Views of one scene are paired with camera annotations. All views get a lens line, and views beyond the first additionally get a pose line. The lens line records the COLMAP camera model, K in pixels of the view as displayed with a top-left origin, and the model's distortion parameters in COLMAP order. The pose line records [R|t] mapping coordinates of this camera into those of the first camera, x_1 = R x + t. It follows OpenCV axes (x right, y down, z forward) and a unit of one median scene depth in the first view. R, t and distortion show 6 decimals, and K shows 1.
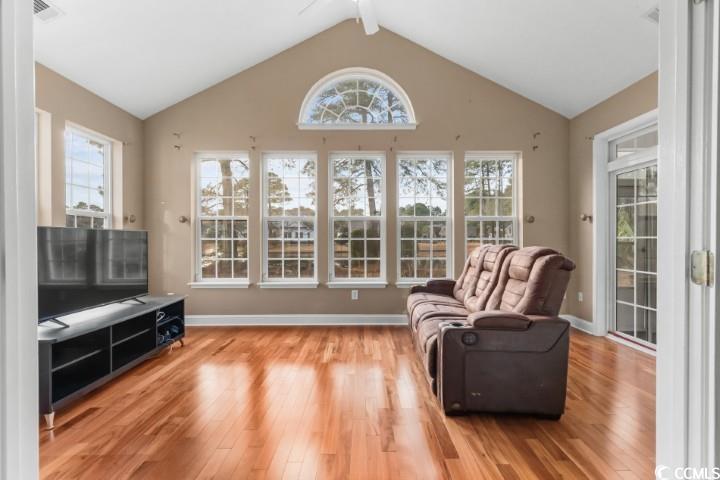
lens RADIAL K [[329.0, 0, 360.8], [0, 329.0, 242.2], [0, 0, 1]] dist [0.009487, -0.001042]
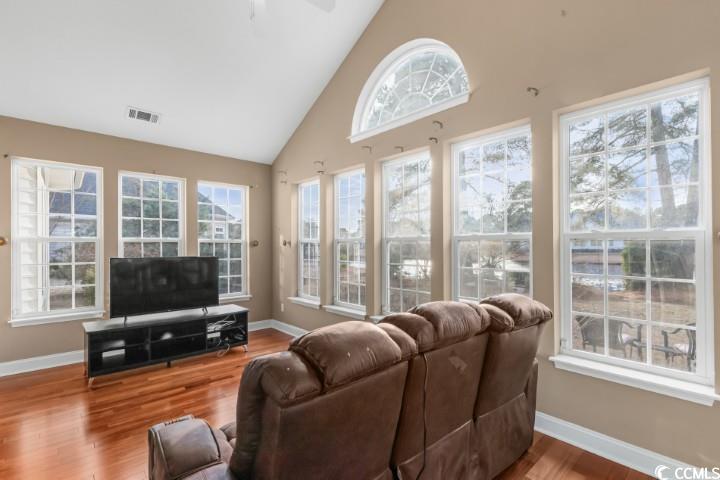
lens RADIAL K [[329.0, 0, 357.6], [0, 329.0, 243.9], [0, 0, 1]] dist [0.009487, -0.001042]
pose [[0.656973, 0.000515, -0.753914, 0.652069], [-0.005888, 0.999973, -0.004448, -0.076962], [0.753891, 0.007361, 0.656958, 0.532743]]
